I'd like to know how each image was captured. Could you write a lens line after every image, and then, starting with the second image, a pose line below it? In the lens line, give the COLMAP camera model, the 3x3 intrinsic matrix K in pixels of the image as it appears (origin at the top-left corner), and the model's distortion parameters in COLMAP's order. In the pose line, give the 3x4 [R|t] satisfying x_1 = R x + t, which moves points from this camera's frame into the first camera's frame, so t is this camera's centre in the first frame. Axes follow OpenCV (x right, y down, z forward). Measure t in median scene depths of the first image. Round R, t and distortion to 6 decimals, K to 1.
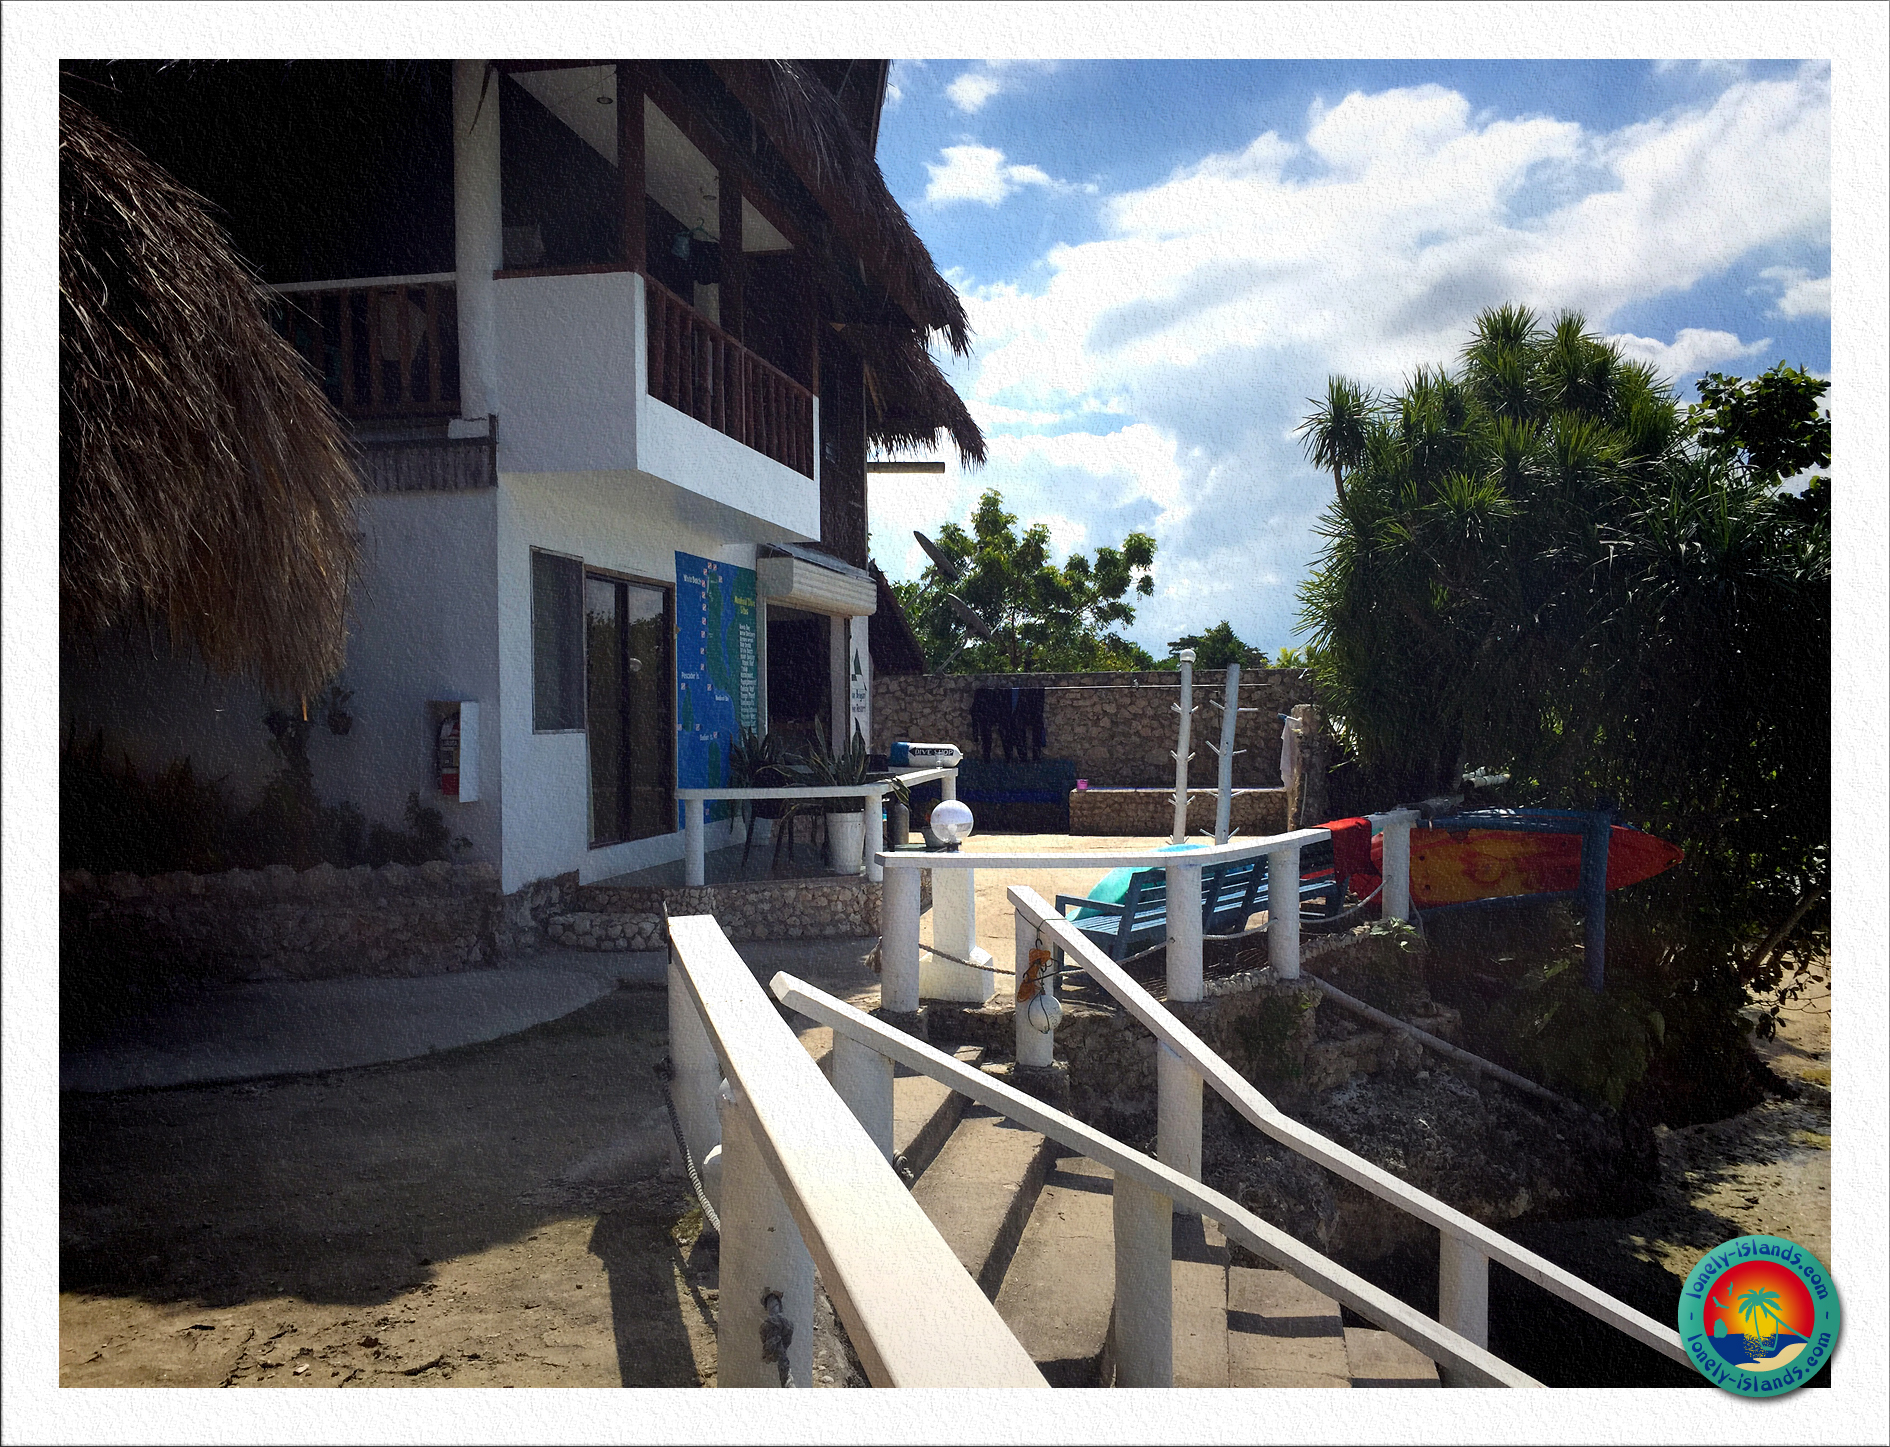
lens RADIAL K [[1522.6, 0, 945.0], [0, 1522.6, 723.5], [0, 0, 1]] dist [0.057972, -0.001395]
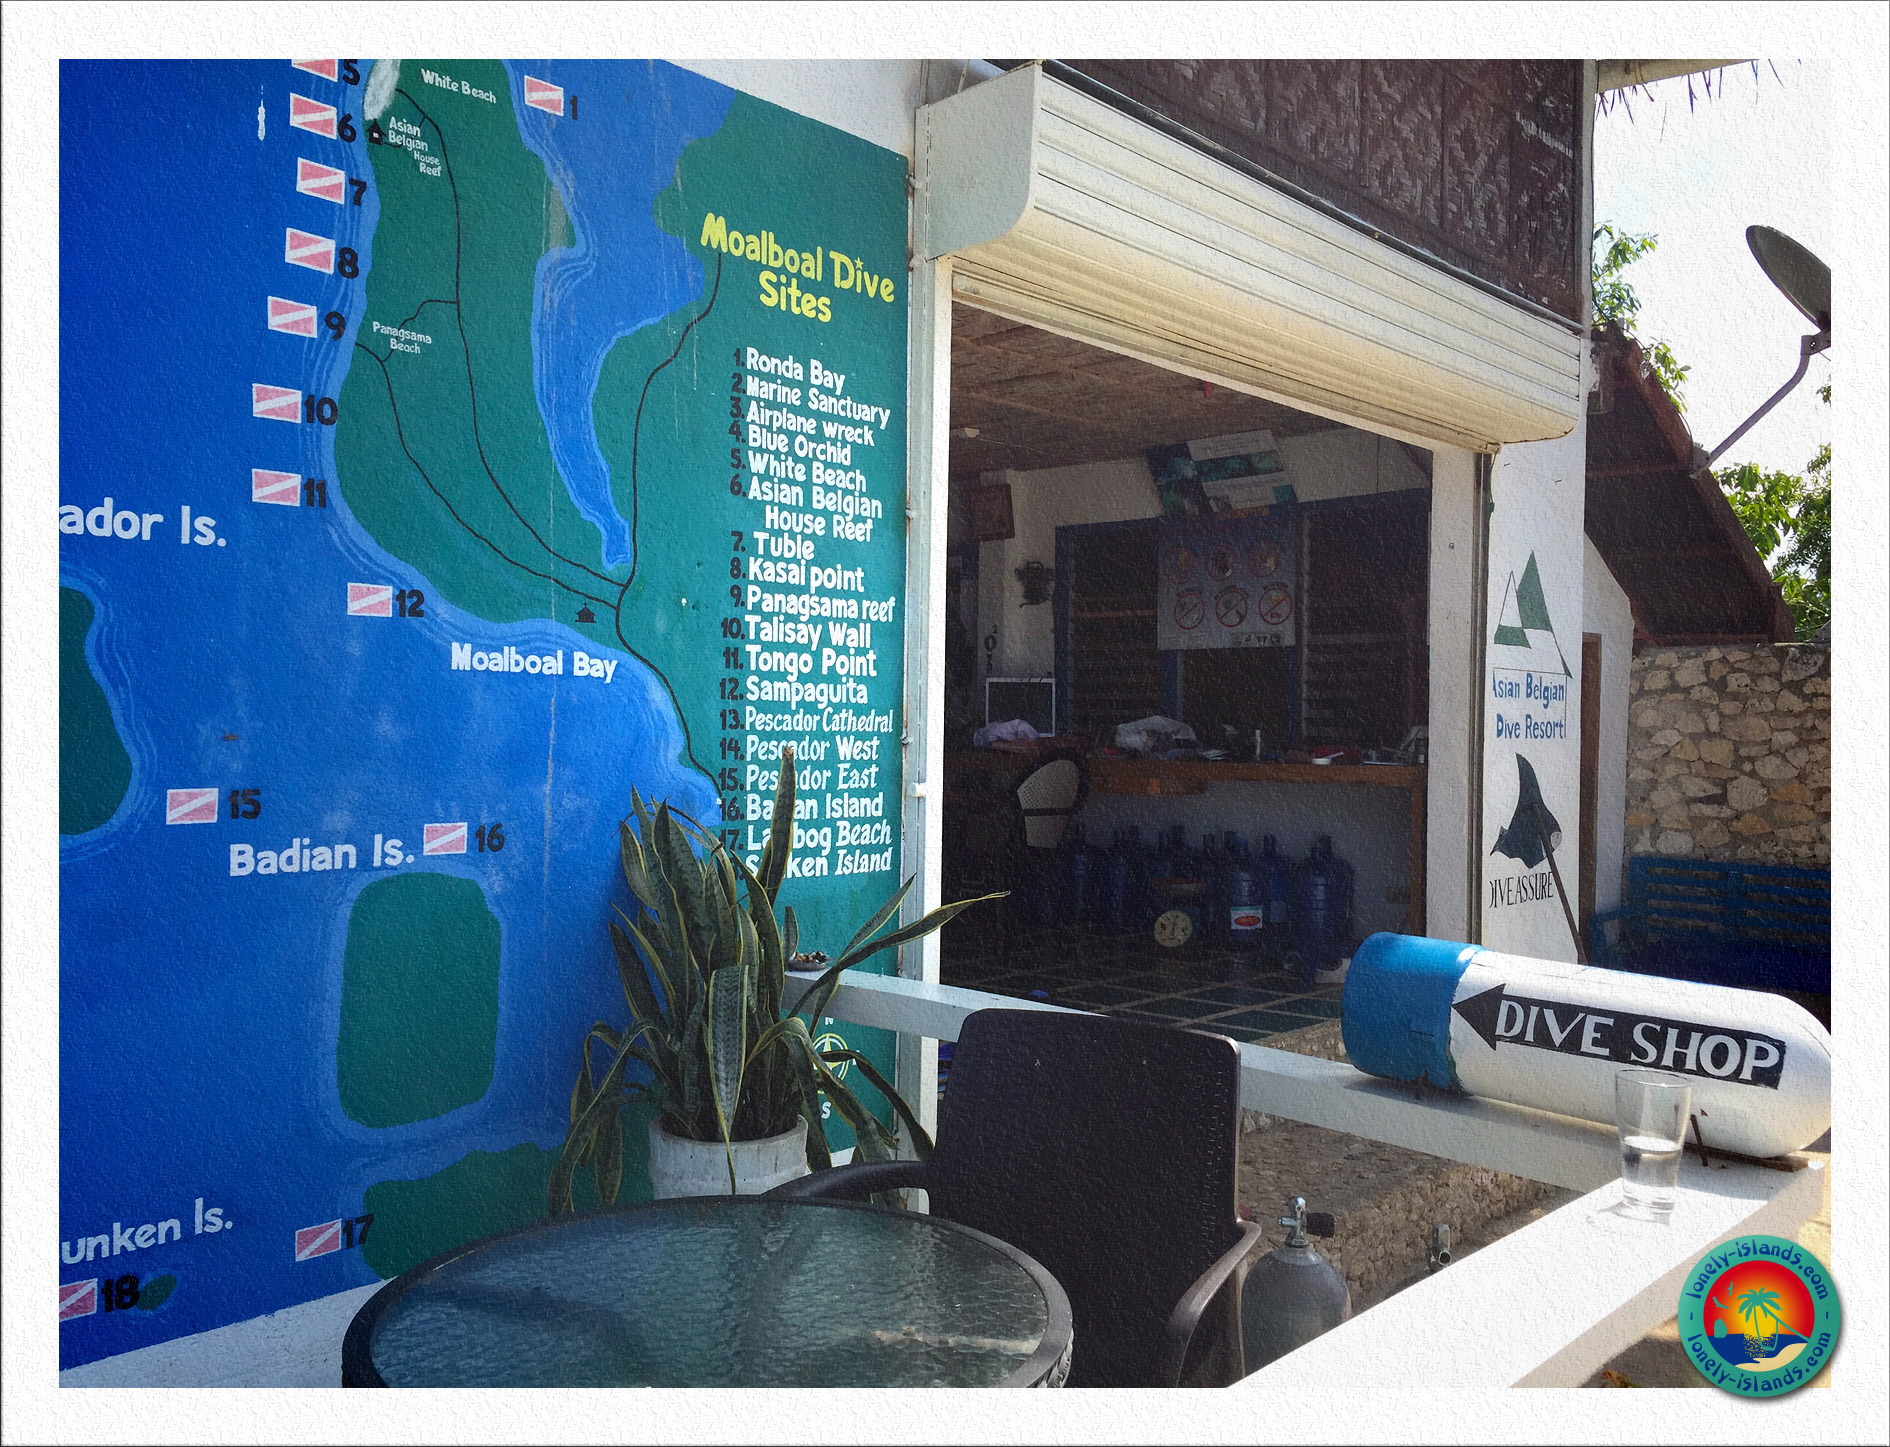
lens RADIAL K [[1522.6, 0, 945.0], [0, 1522.6, 723.5], [0, 0, 1]] dist [0.057972, -0.001395]
pose [[0.855571, 0.024925, -0.517086, 0.008197], [-0.028627, 0.999590, 0.000817, -0.006609], [0.516894, 0.014104, 0.855933, 0.569293]]
